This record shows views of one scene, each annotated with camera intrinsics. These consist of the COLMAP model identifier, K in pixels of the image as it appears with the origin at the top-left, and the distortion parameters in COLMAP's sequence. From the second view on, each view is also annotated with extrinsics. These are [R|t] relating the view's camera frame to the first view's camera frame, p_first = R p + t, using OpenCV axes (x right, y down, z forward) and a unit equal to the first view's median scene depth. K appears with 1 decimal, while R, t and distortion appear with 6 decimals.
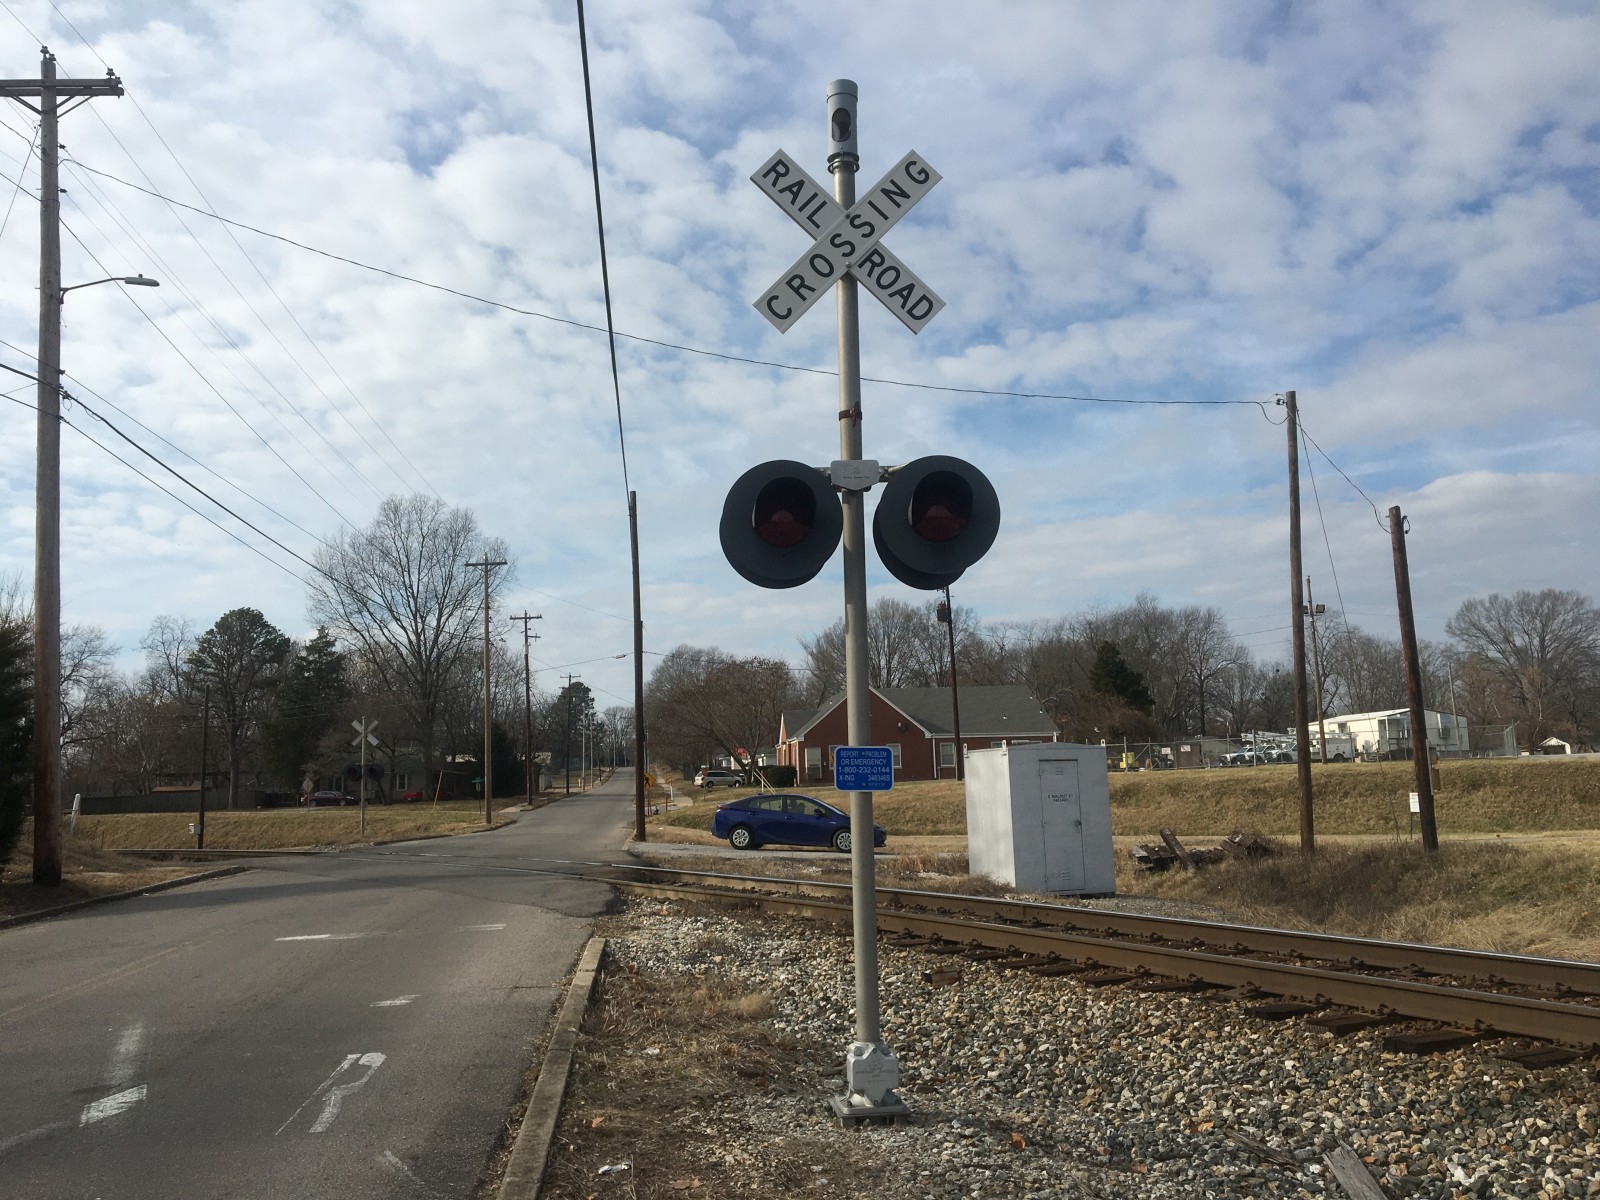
lens RADIAL K [[1327.3, 0, 793.8], [0, 1327.3, 593.1], [0, 0, 1]] dist [0.107371, -0.163322]
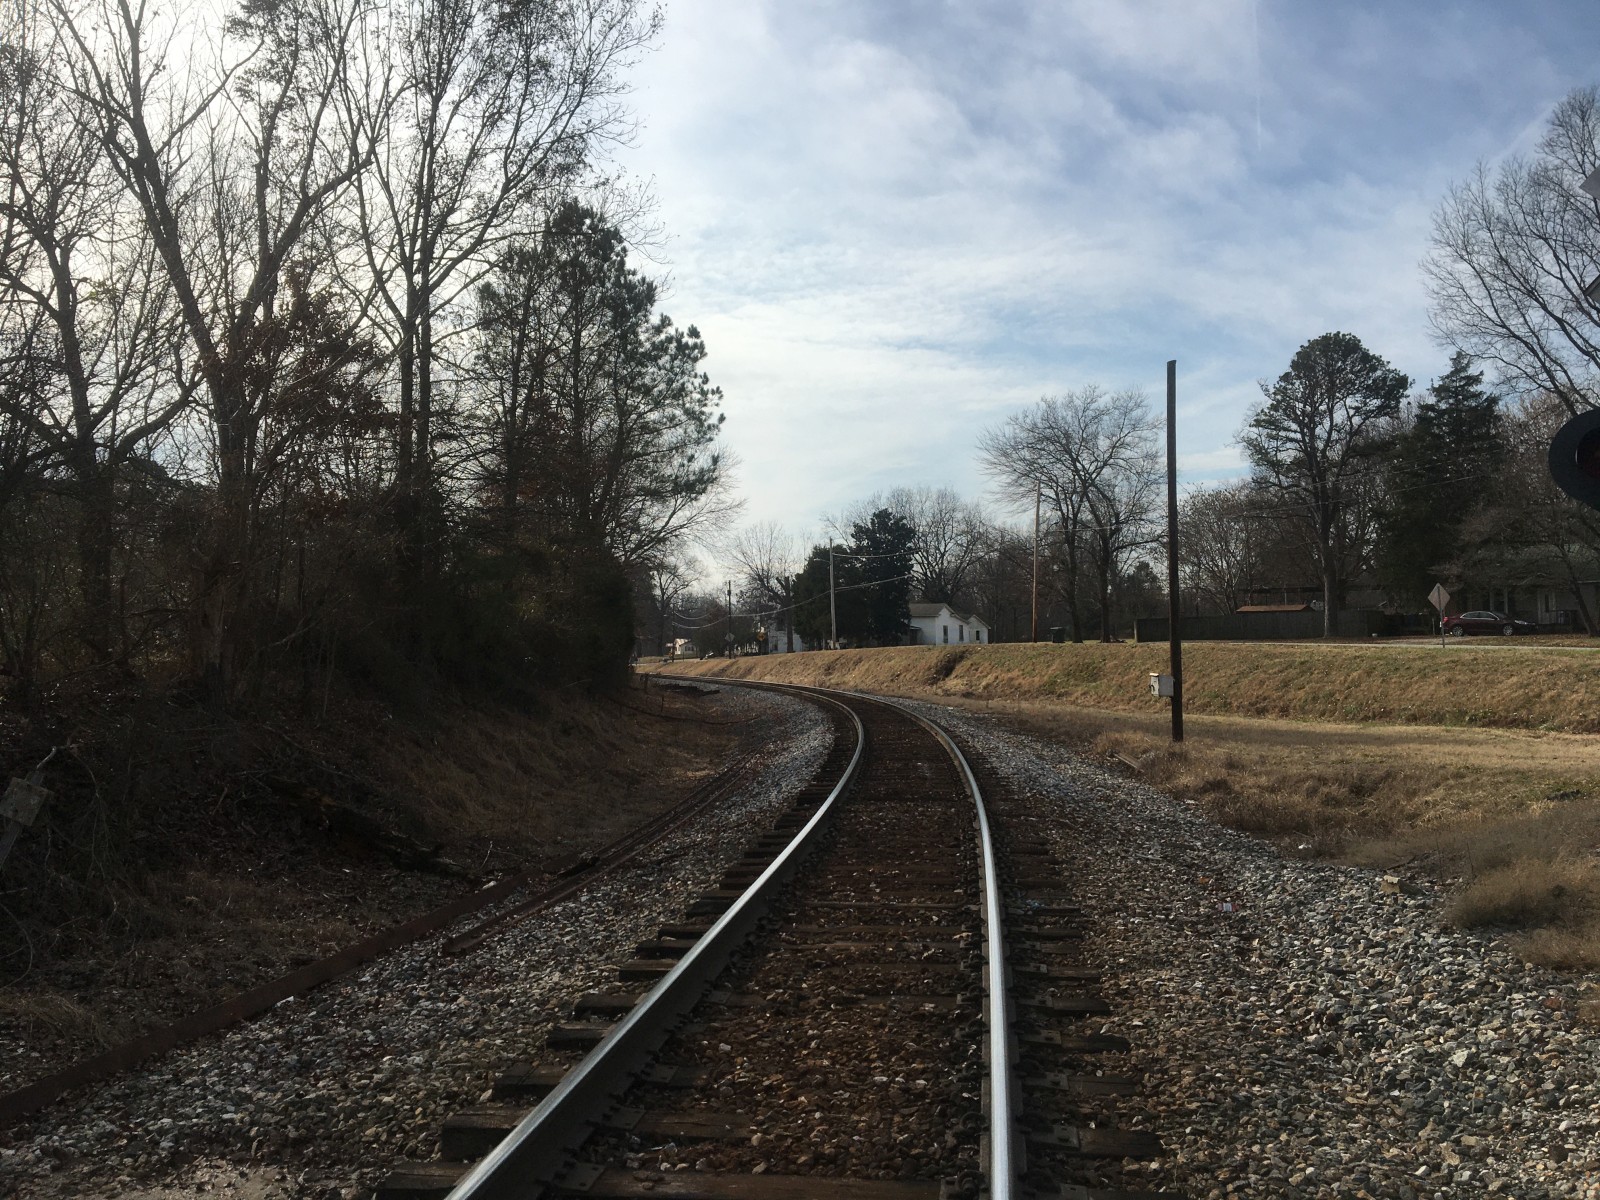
lens RADIAL K [[1333.6, 0, 800.2], [0, 1333.6, 603.7], [0, 0, 1]] dist [0.081866, -0.112637]
pose [[0.697019, -0.003443, -0.717044, -0.530536], [0.101491, 0.990395, 0.093902, 0.238721], [0.709834, -0.138225, 0.690673, 1.548442]]
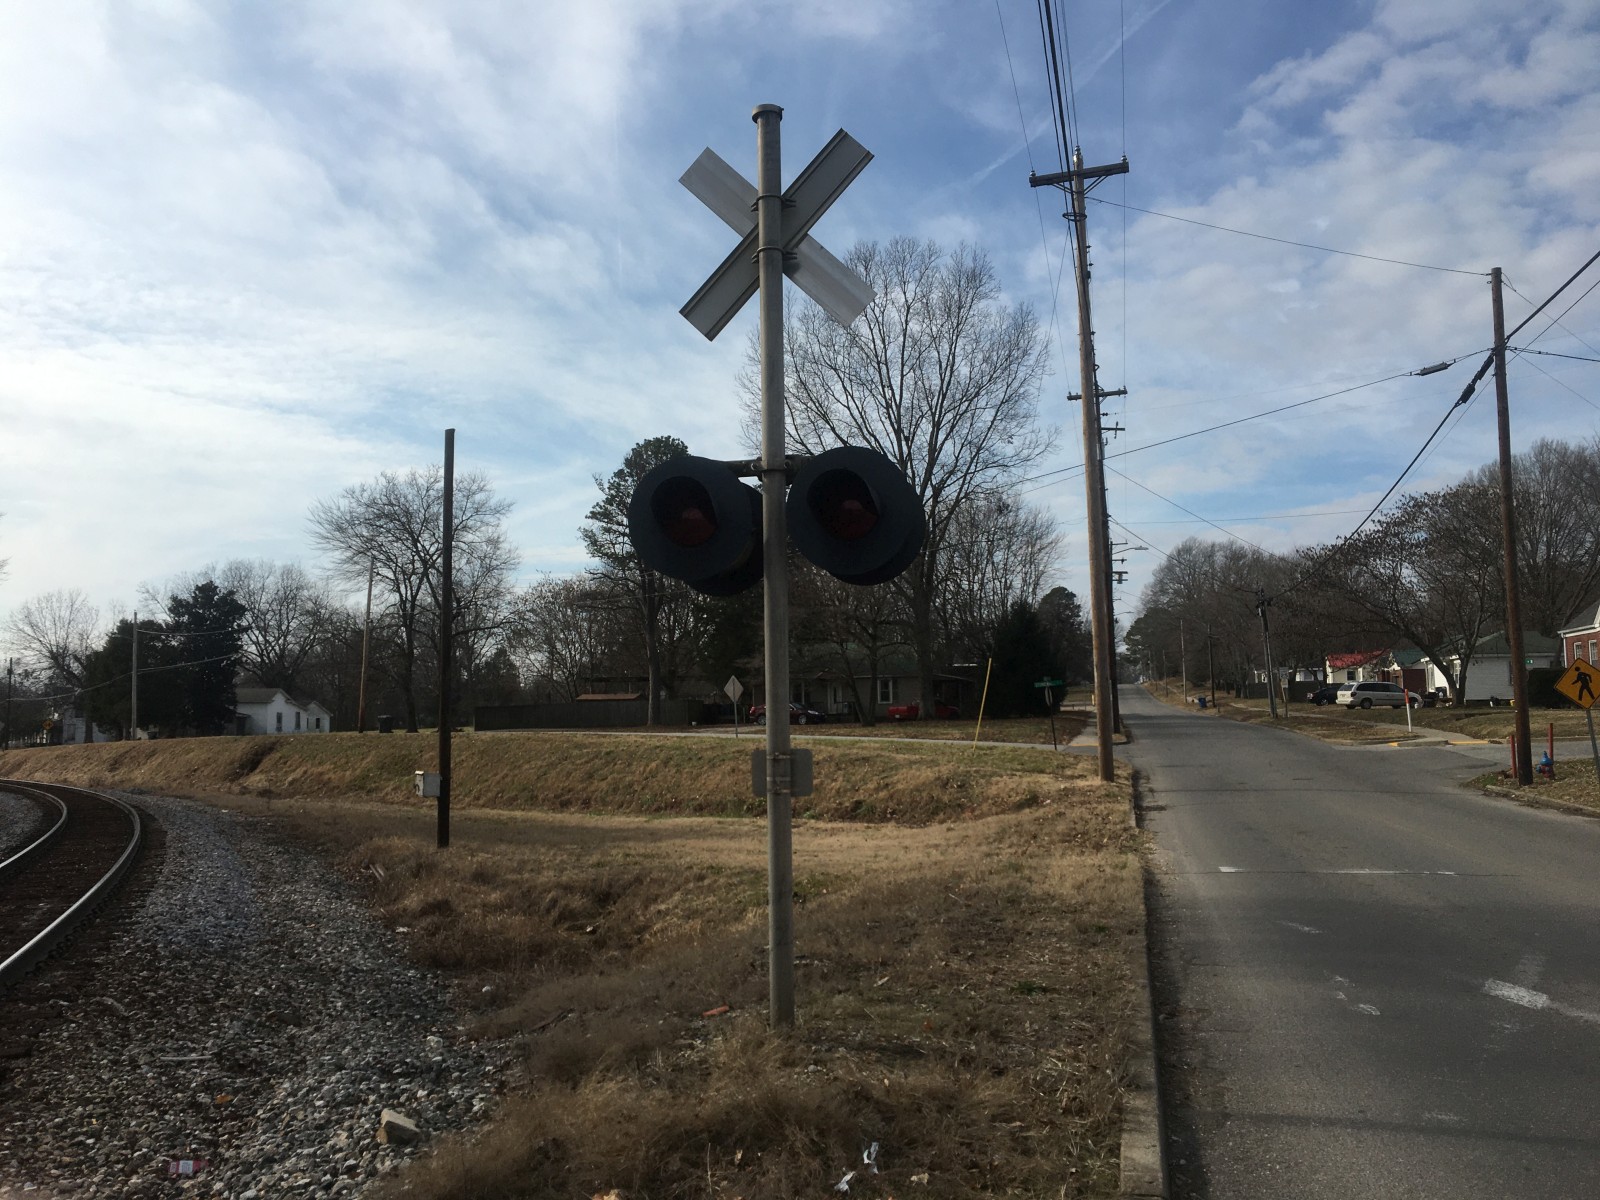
lens RADIAL K [[1327.3, 0, 793.8], [0, 1327.3, 593.1], [0, 0, 1]] dist [0.107371, -0.163322]
pose [[0.942652, -0.015950, -0.333396, -0.528883], [0.035891, 0.997910, 0.053737, 0.255771], [0.331842, -0.062621, 0.941254, 1.686728]]
